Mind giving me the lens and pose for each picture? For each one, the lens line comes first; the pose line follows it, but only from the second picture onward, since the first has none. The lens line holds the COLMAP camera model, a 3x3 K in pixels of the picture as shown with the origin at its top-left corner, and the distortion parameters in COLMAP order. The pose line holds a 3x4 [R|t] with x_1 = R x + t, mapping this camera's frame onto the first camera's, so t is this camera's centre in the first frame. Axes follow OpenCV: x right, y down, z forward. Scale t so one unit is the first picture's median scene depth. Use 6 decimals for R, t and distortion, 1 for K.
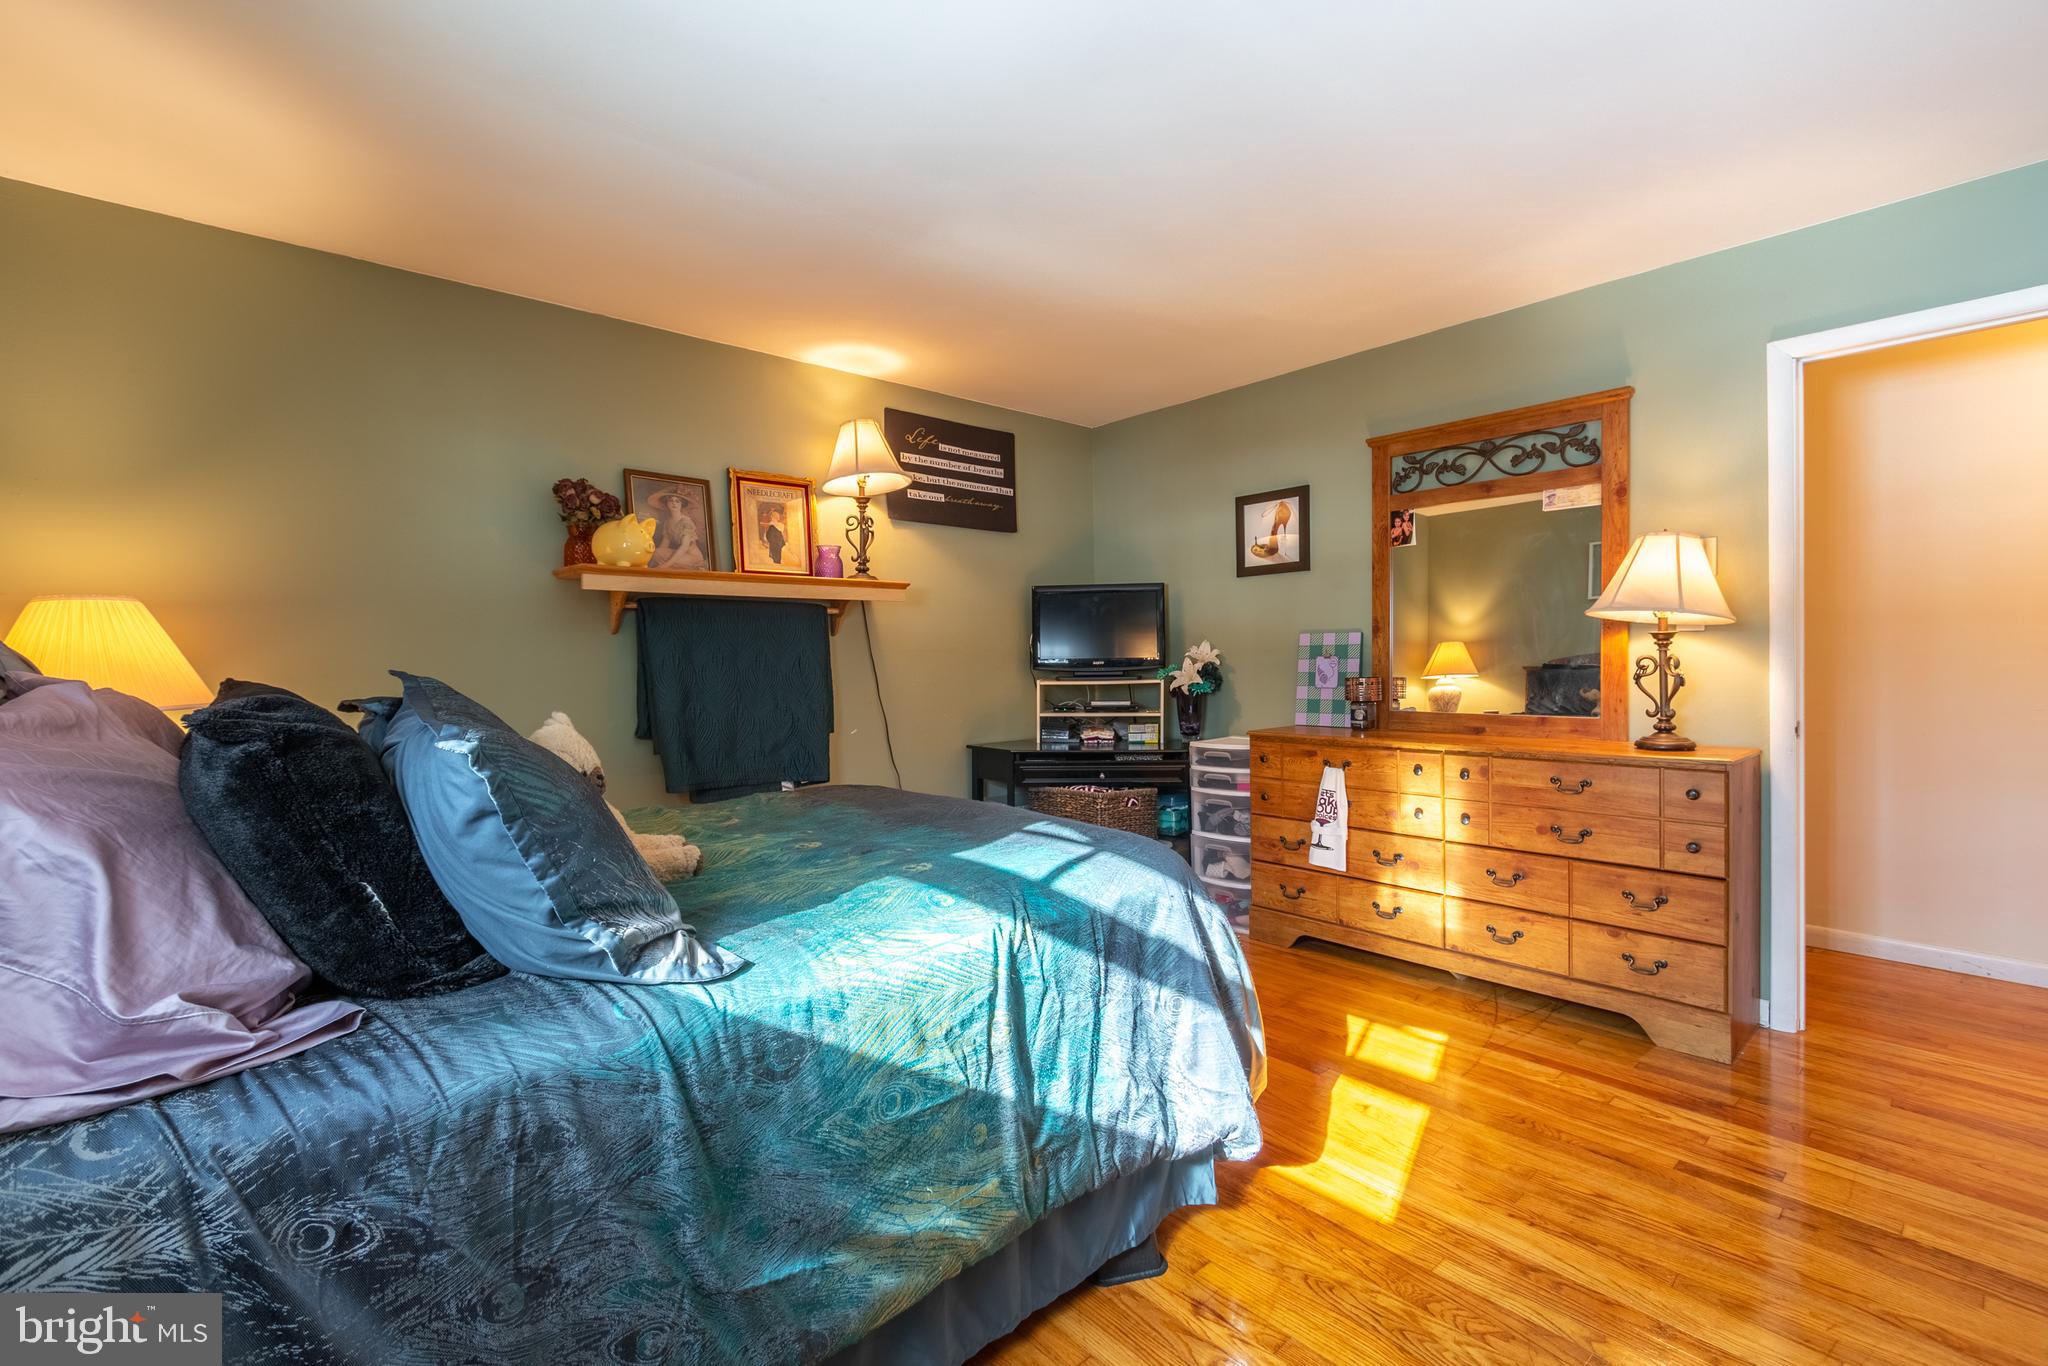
lens RADIAL K [[893.8, 0, 1006.8], [0, 893.8, 680.1], [0, 0, 1]] dist [0.003740, -0.000931]
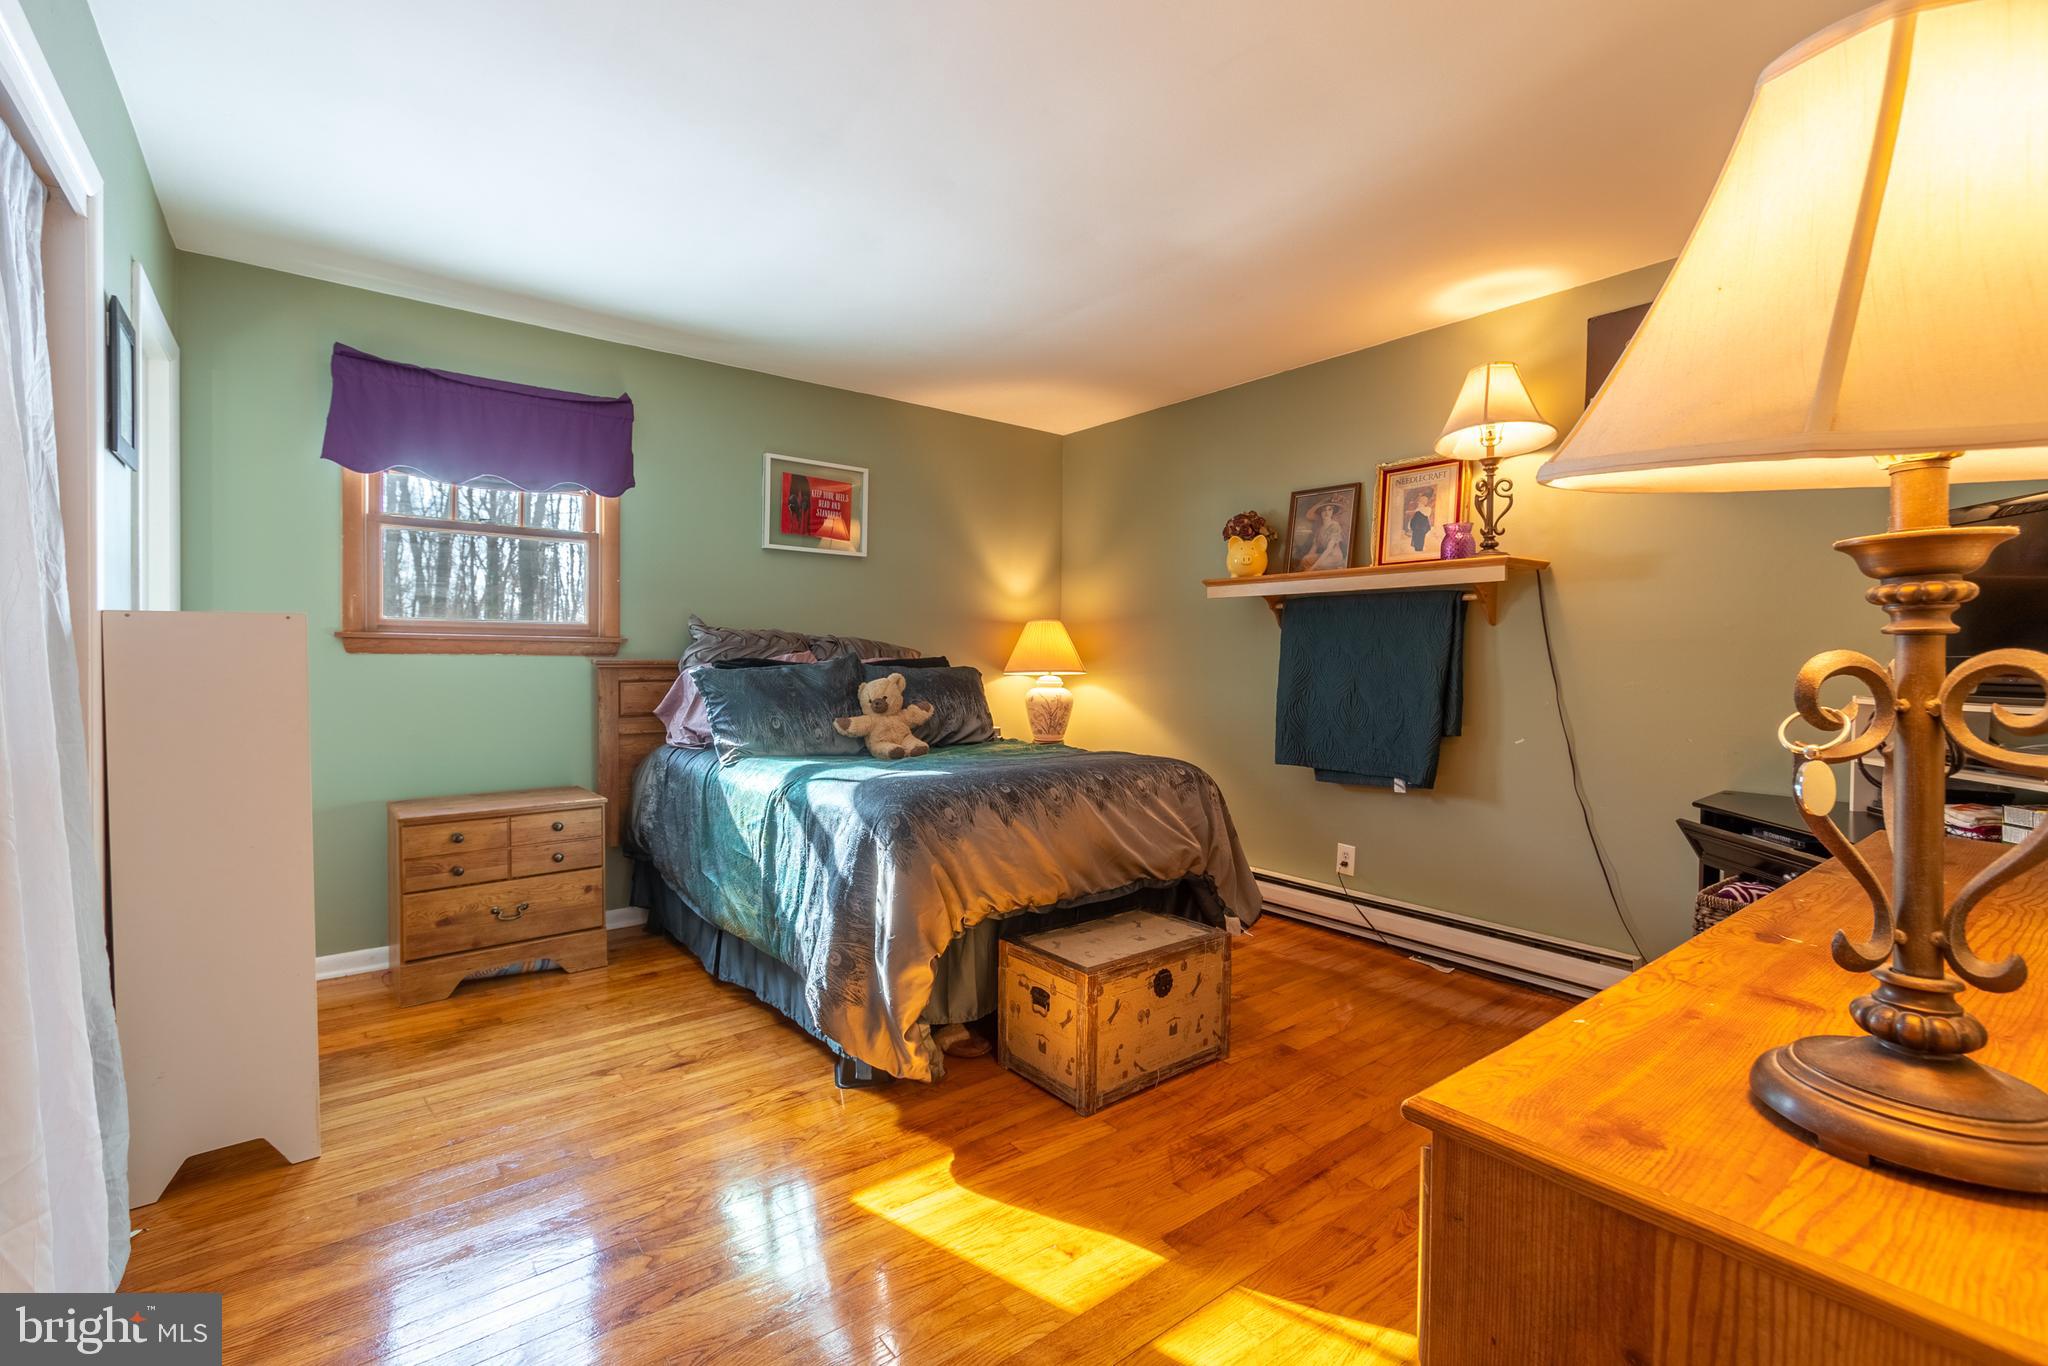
lens RADIAL K [[893.8, 0, 1007.3], [0, 893.8, 680.3], [0, 0, 1]] dist [0.003740, -0.000931]
pose [[-0.050455, 0.035680, -0.998089, 0.767817], [-0.034640, 0.998698, 0.037453, -0.014859], [0.998125, 0.036463, -0.049154, 0.657191]]
